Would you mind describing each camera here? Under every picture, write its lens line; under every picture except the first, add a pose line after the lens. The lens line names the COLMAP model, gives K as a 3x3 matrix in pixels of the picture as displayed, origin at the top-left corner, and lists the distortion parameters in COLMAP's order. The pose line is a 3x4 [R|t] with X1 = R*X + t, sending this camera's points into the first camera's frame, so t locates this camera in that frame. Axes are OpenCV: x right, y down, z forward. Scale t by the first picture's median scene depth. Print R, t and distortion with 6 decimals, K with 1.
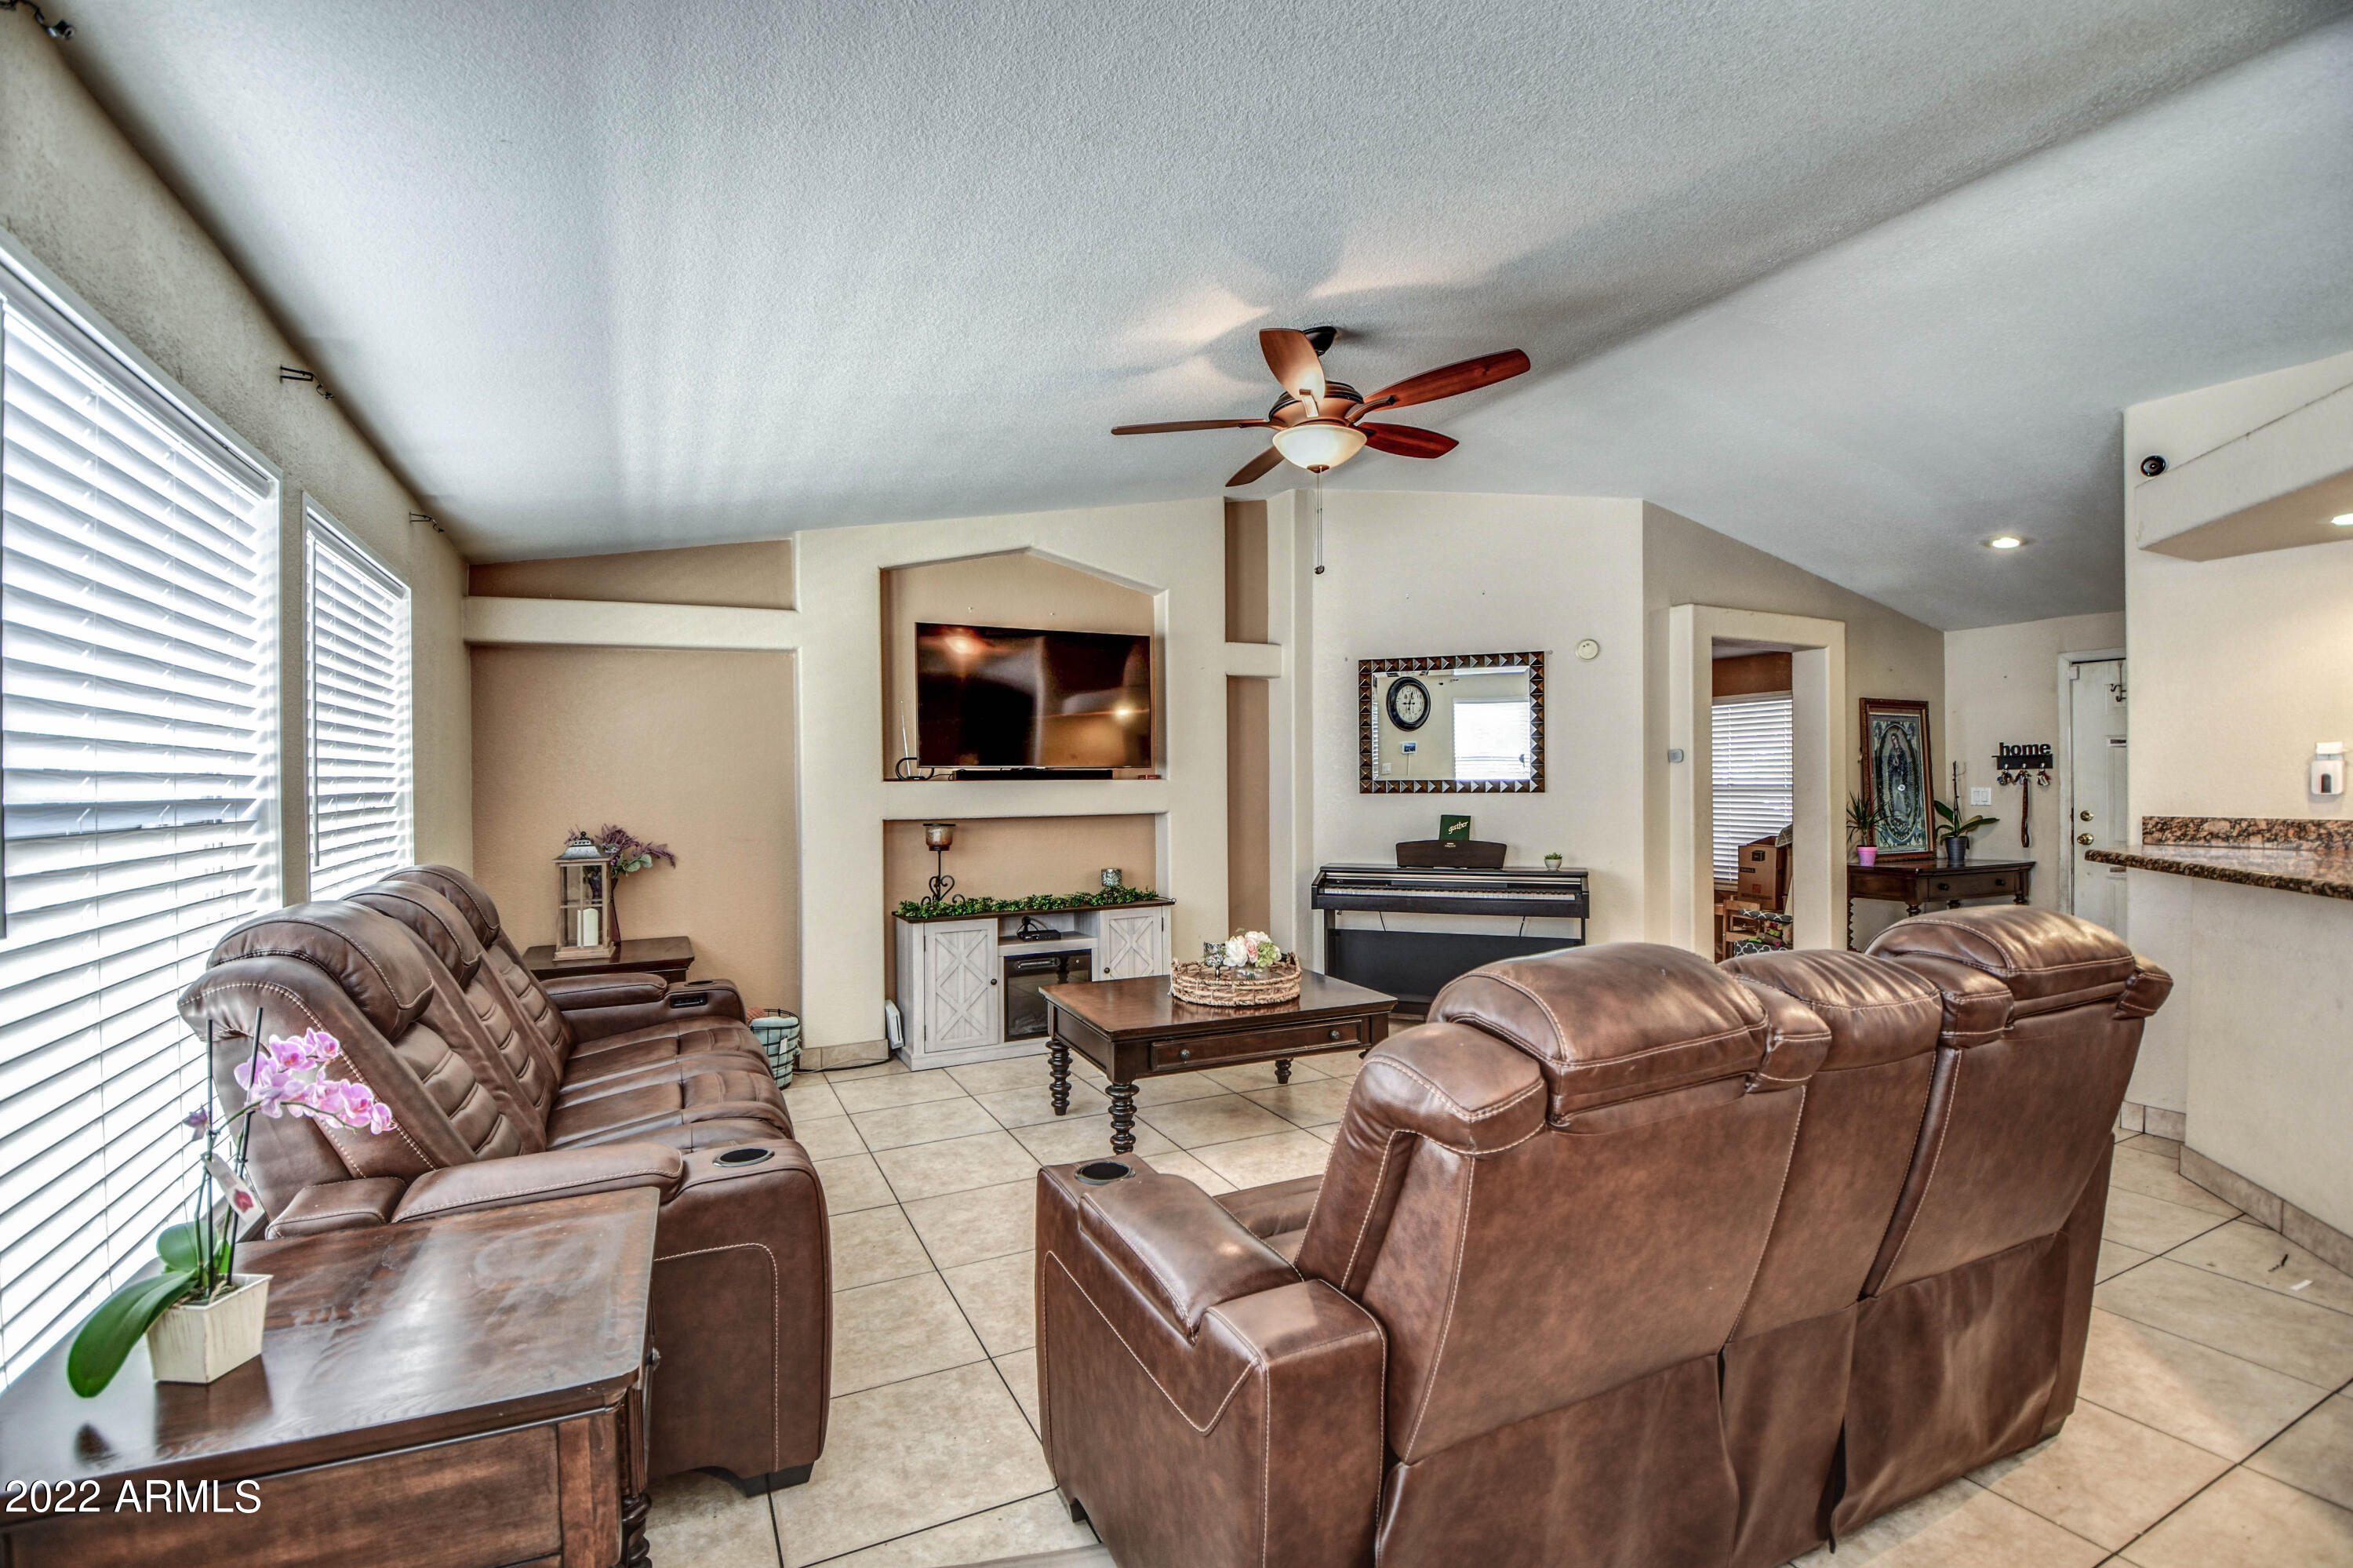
lens RADIAL K [[1049.0, 0, 1176.5], [0, 1049.0, 784.0], [0, 0, 1]] dist [0.002152, 0.000045]
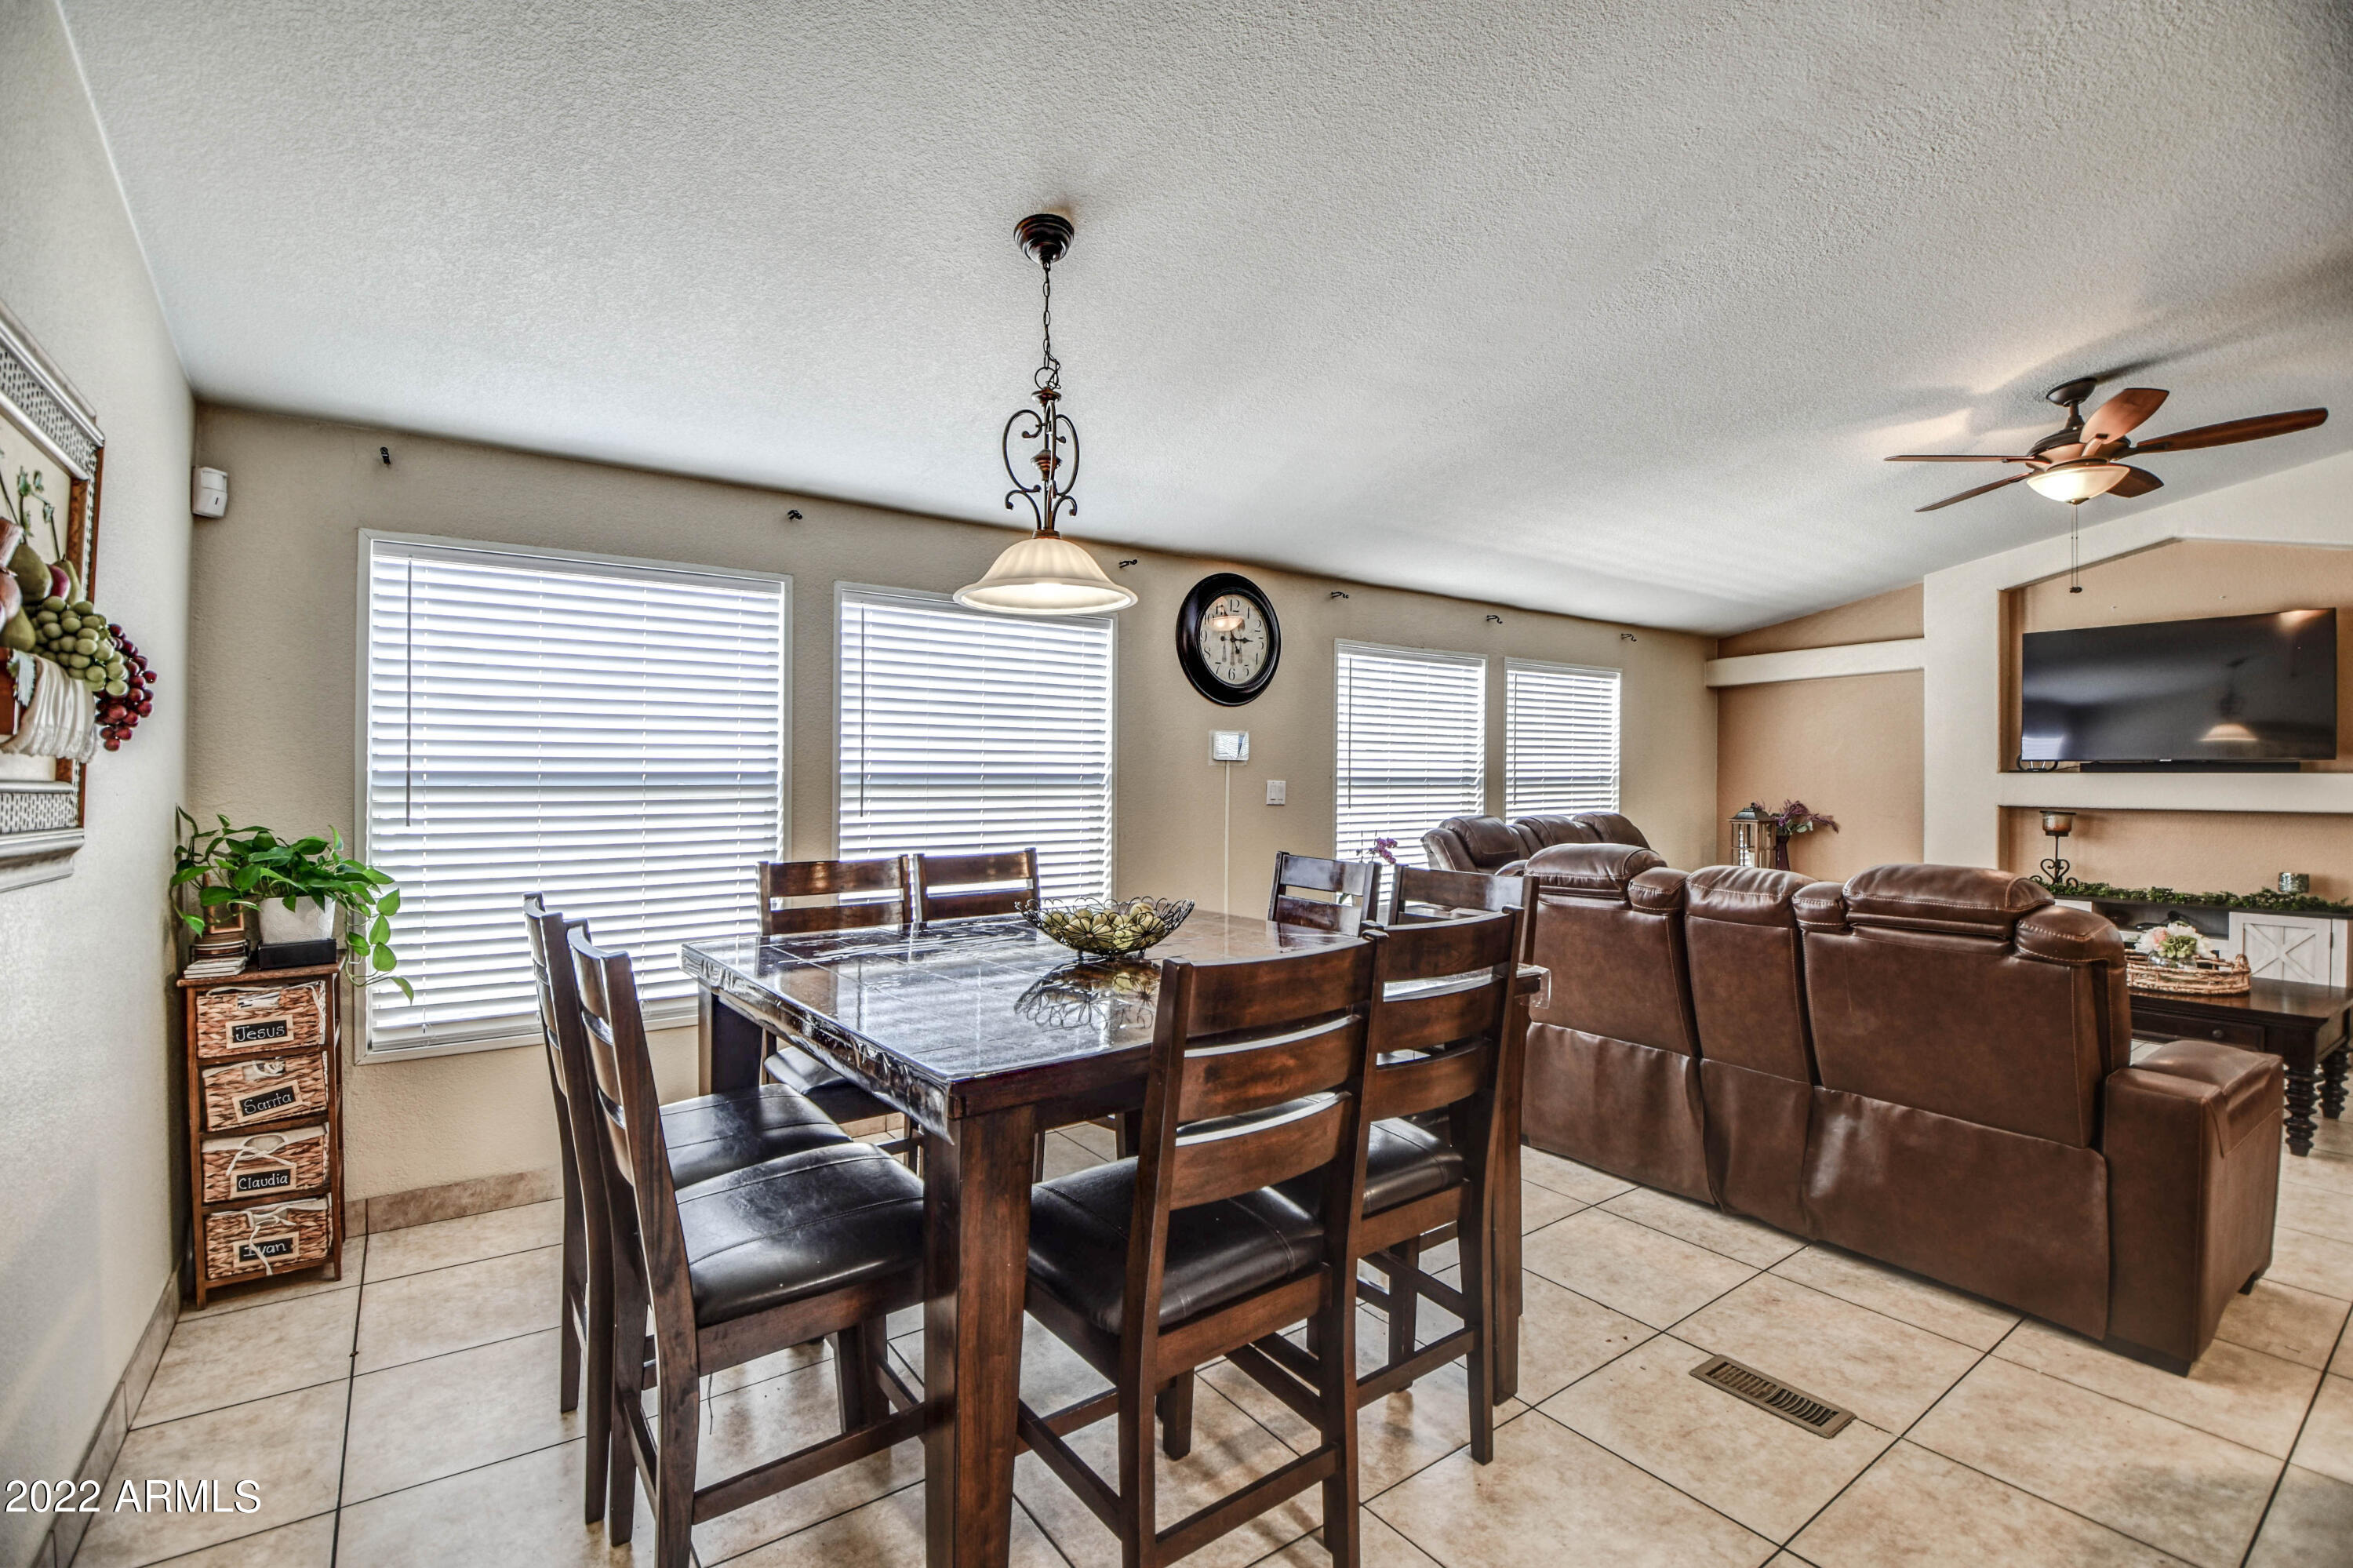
lens RADIAL K [[1042.9, 0, 1163.8], [0, 1042.9, 776.3], [0, 0, 1]] dist [-0.001319, -0.016577]
pose [[0.146972, 0.012960, -0.989056, 0.689821], [-0.005955, 0.999908, 0.012217, -0.006921], [0.989123, 0.004094, 0.147036, -0.085108]]
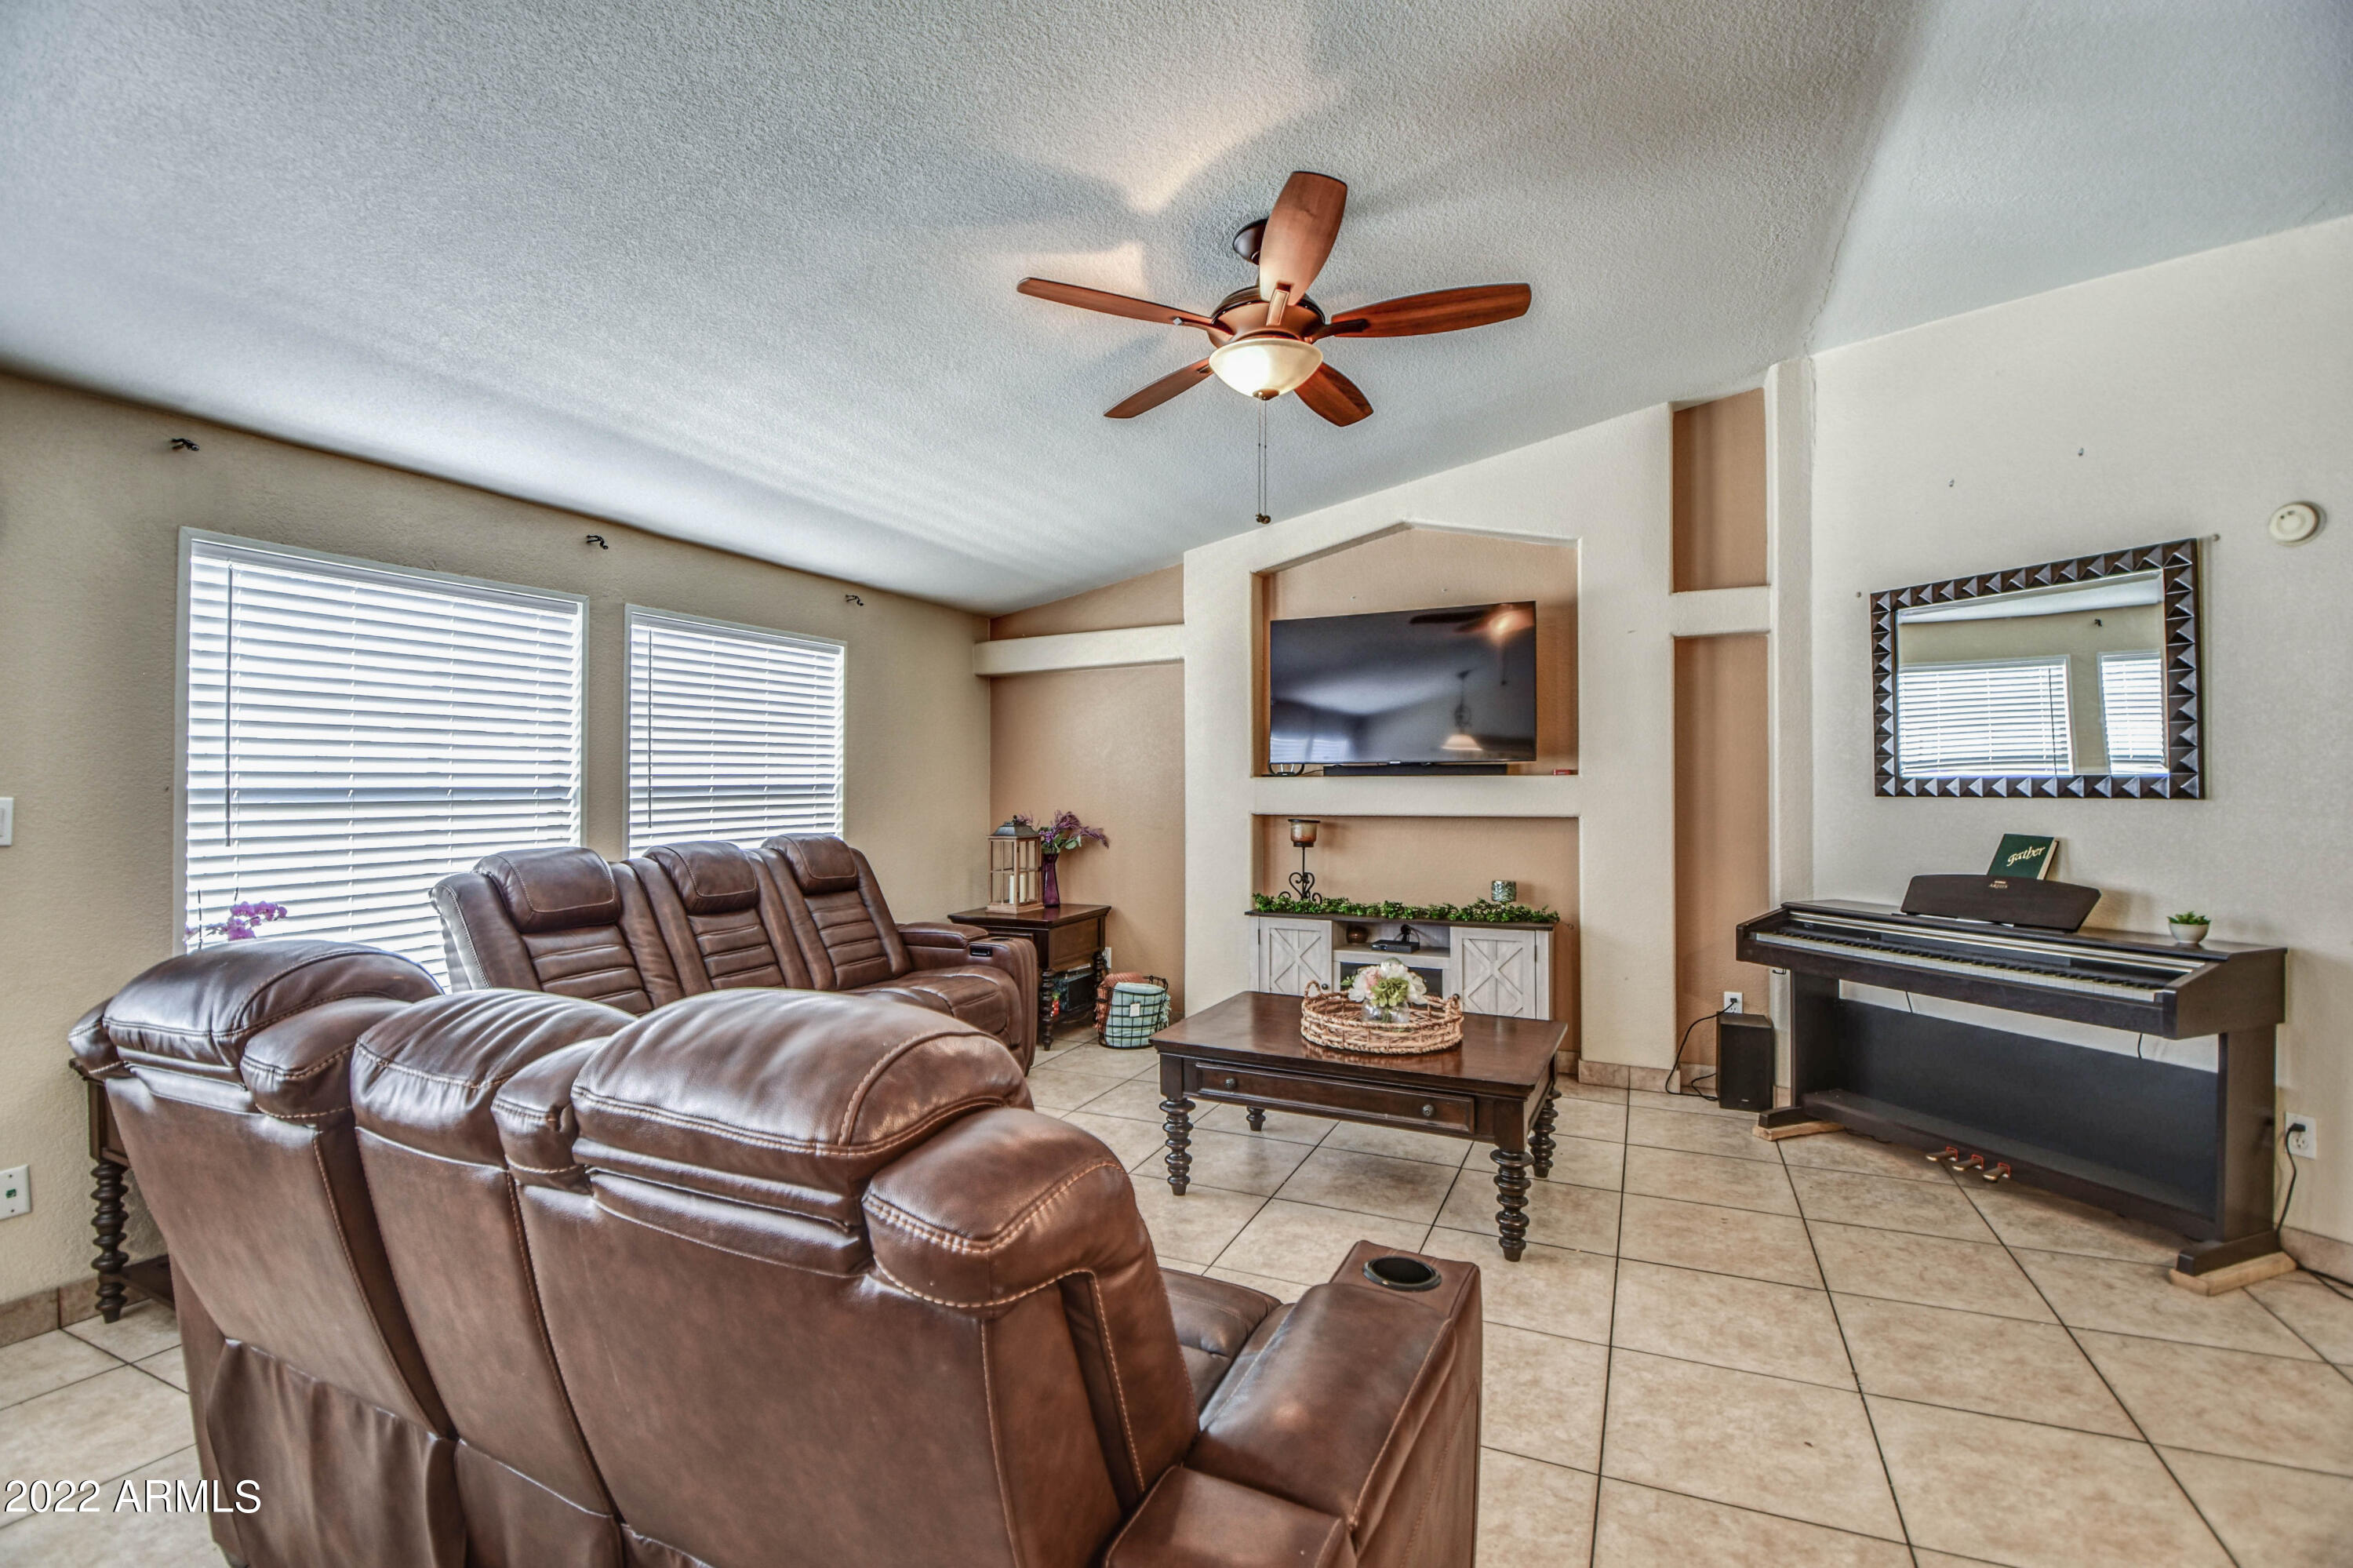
lens RADIAL K [[1060.3, 0, 1175.6], [0, 1060.3, 777.5], [0, 0, 1]] dist [0.013266, -0.025802]
pose [[0.629656, 0.002428, -0.776870, 0.463333], [-0.002841, 0.999996, 0.000822, -0.002535], [0.776869, 0.001690, 0.629660, 0.269563]]
